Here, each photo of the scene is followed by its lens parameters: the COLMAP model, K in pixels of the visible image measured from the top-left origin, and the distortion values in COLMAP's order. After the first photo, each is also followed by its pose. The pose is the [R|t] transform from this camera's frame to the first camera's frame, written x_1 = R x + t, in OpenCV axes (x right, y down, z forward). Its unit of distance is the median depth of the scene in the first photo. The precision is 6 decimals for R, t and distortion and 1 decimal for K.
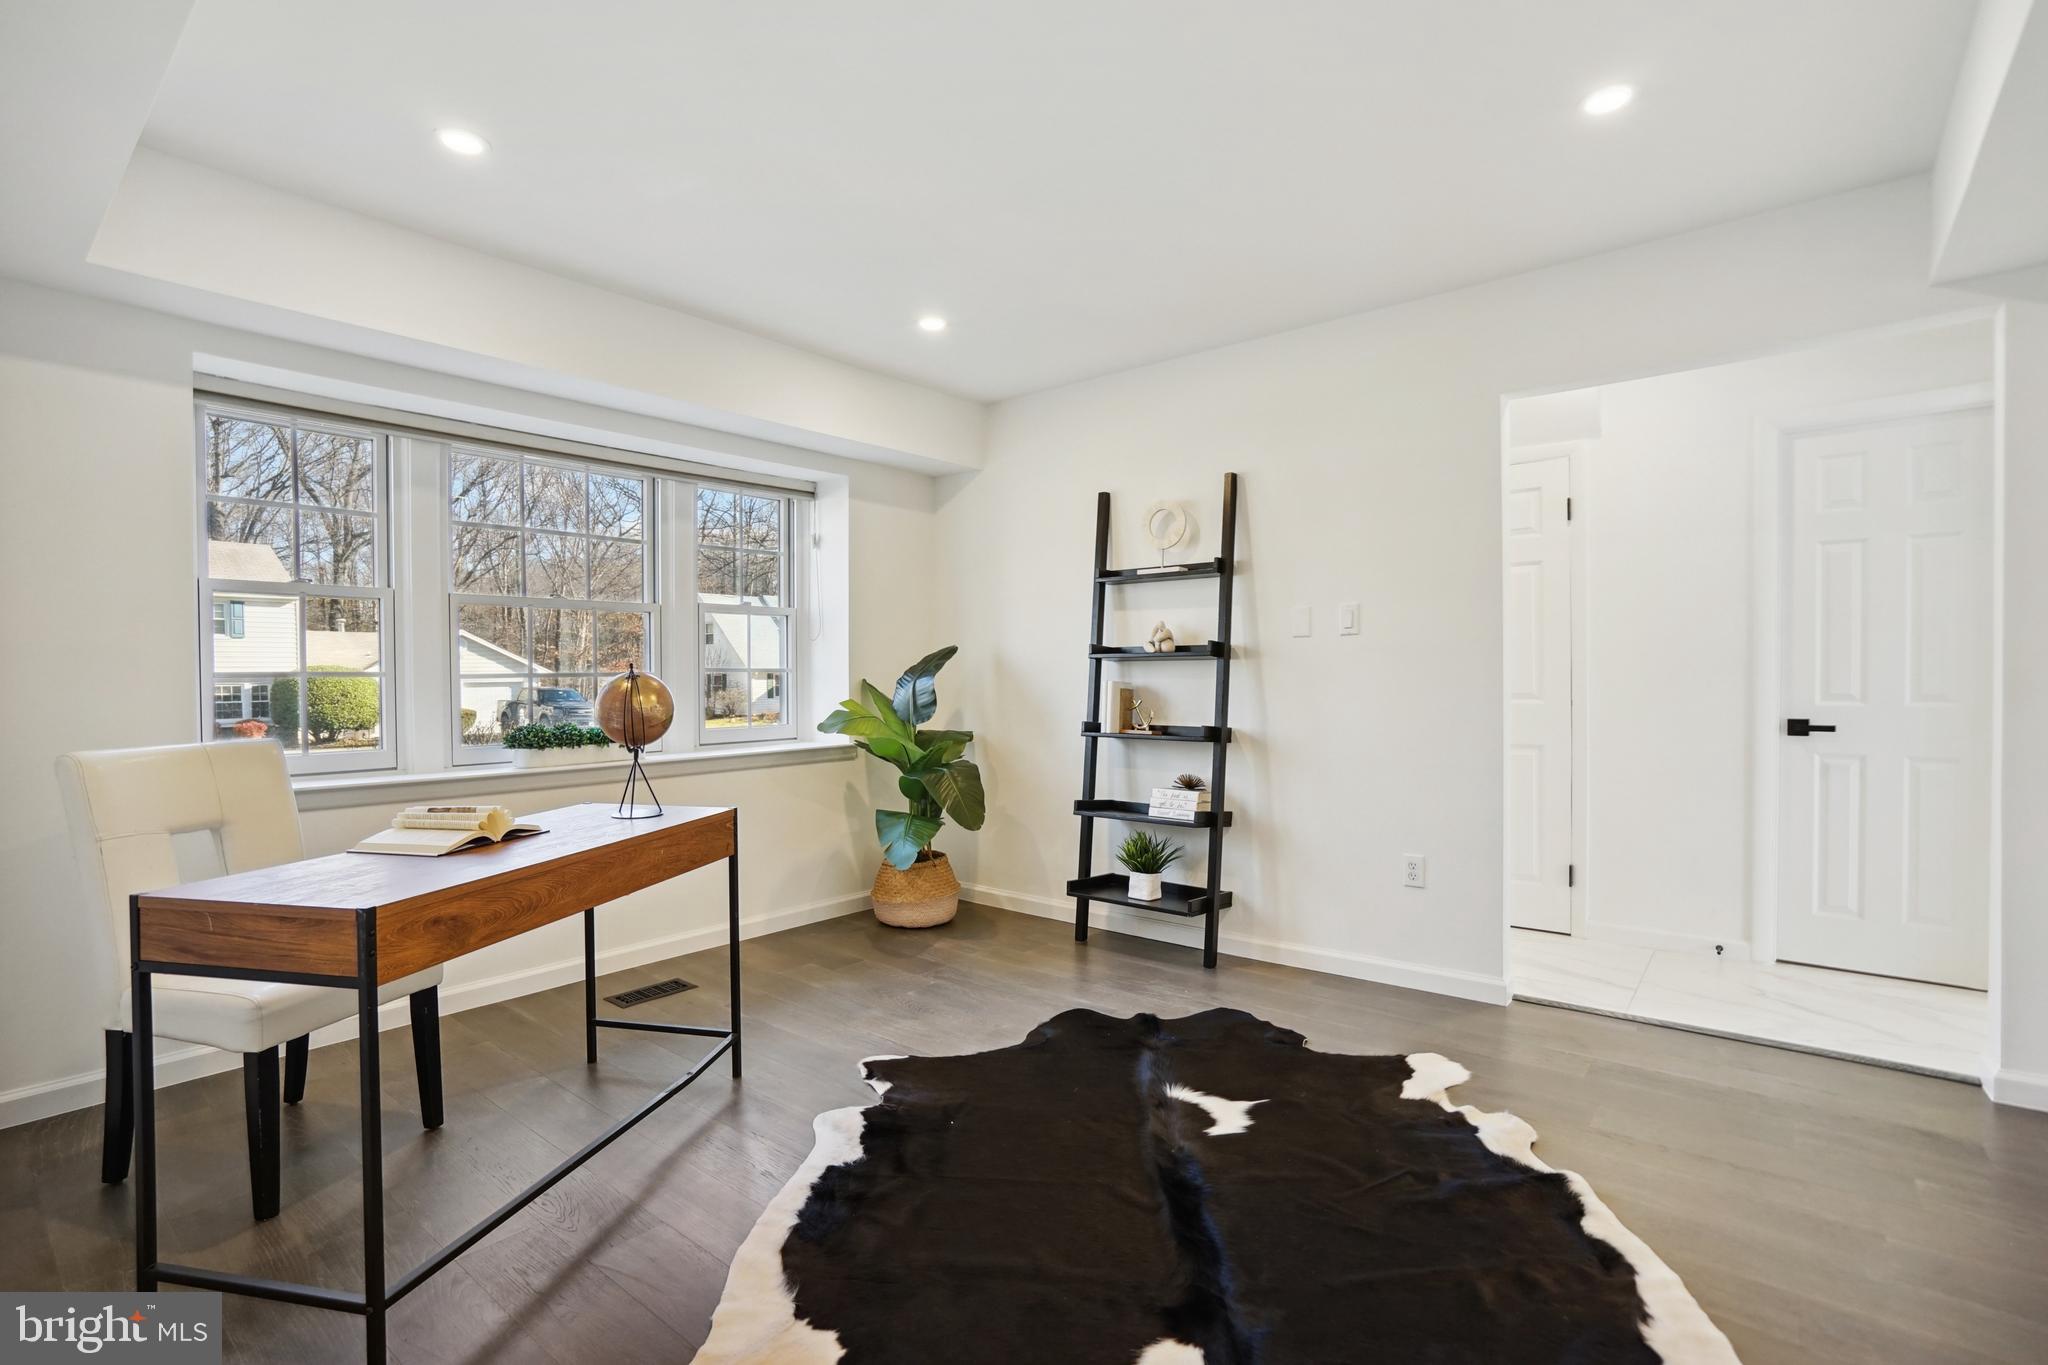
lens RADIAL K [[963.5, 0, 1019.0], [0, 963.5, 692.6], [0, 0, 1]] dist [-0.058852, 0.029060]
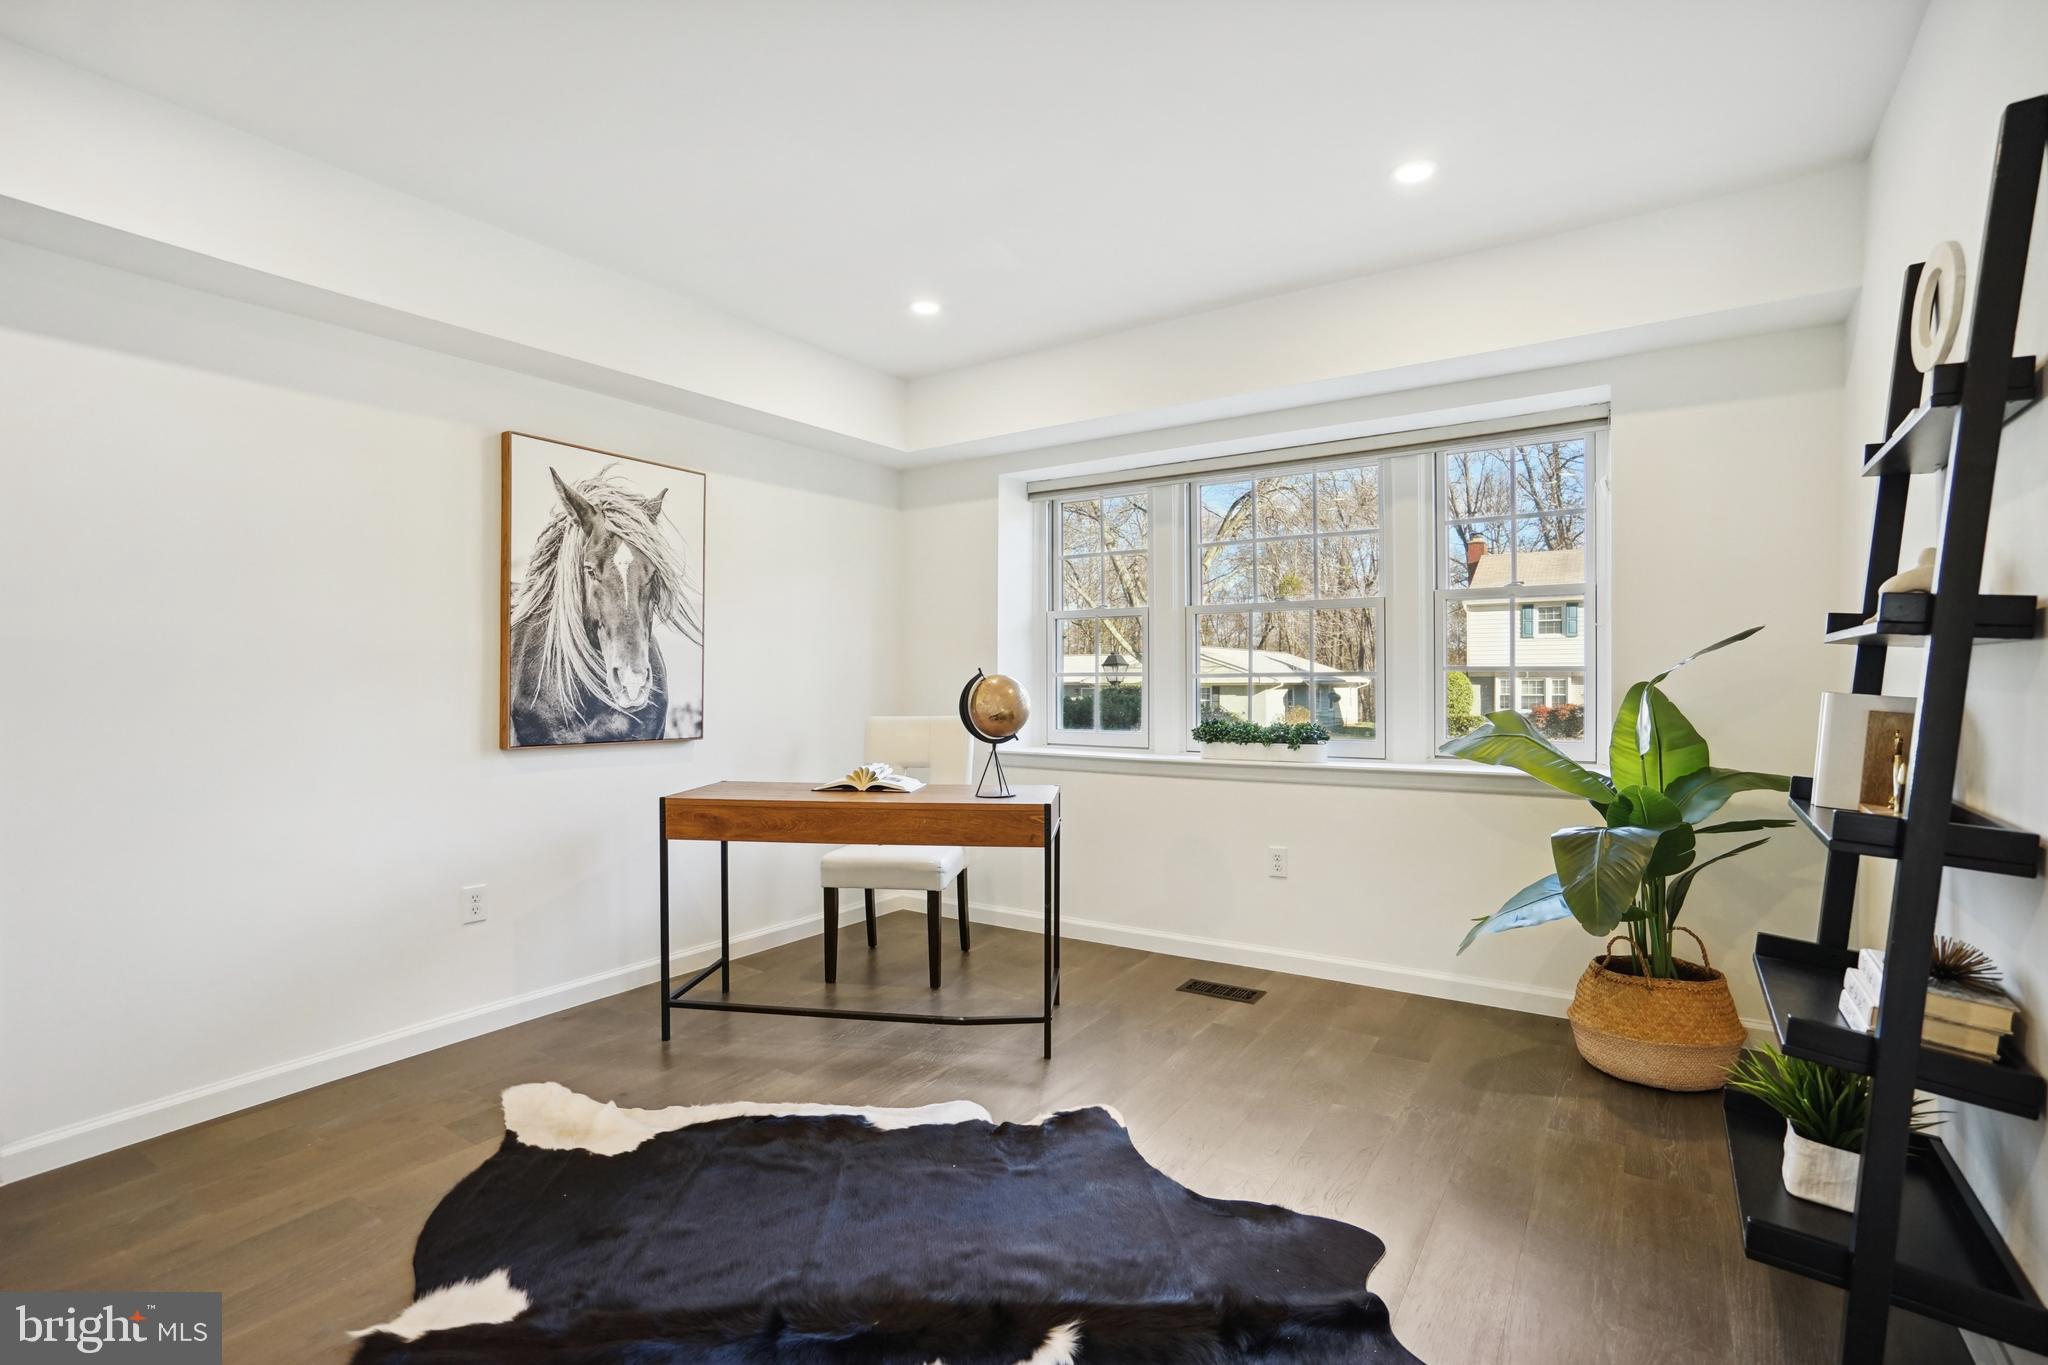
lens RADIAL K [[963.5, 0, 1019.0], [0, 963.5, 692.6], [0, 0, 1]] dist [-0.058852, 0.029060]
pose [[0.086753, 0.022449, -0.995977, 0.703900], [-0.014584, 0.999668, 0.021262, -0.022237], [0.996123, 0.012681, 0.087052, 0.818234]]
